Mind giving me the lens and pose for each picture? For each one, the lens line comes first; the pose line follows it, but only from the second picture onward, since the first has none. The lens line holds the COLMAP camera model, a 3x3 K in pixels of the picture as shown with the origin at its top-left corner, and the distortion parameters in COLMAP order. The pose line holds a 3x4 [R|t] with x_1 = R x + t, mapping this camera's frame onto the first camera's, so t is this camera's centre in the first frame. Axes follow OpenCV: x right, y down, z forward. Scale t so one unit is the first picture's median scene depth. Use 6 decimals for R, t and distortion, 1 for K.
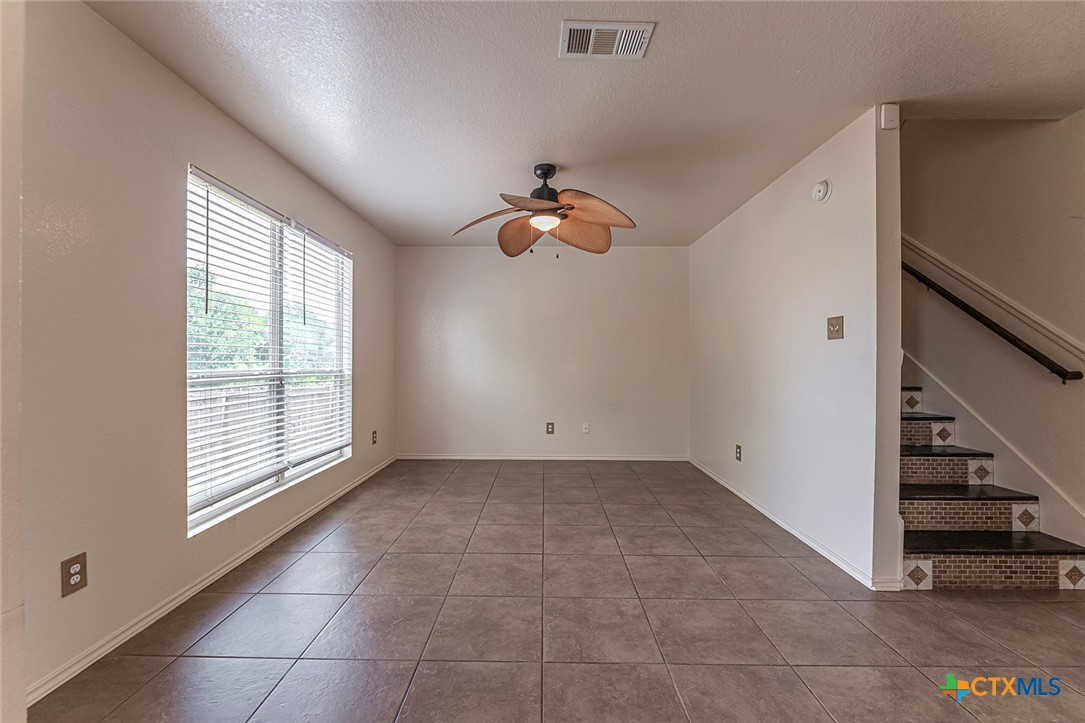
lens RADIAL K [[444.5, 0, 539.2], [0, 444.5, 361.2], [0, 0, 1]] dist [-0.011348, -0.000386]
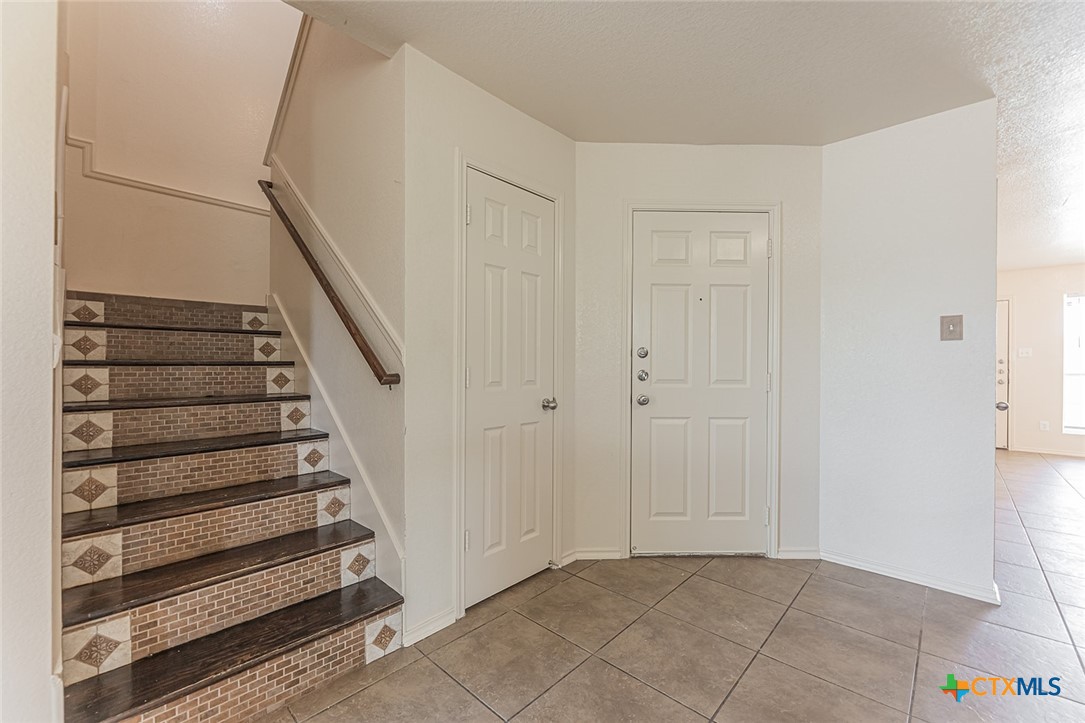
lens RADIAL K [[444.5, 0, 536.7], [0, 444.5, 362.6], [0, 0, 1]] dist [-0.011348, -0.000386]
pose [[0.670470, -0.000403, 0.741936, 0.739738], [-0.001709, 0.999996, 0.002087, -0.001342], [-0.741934, -0.002667, 0.670467, 0.241433]]
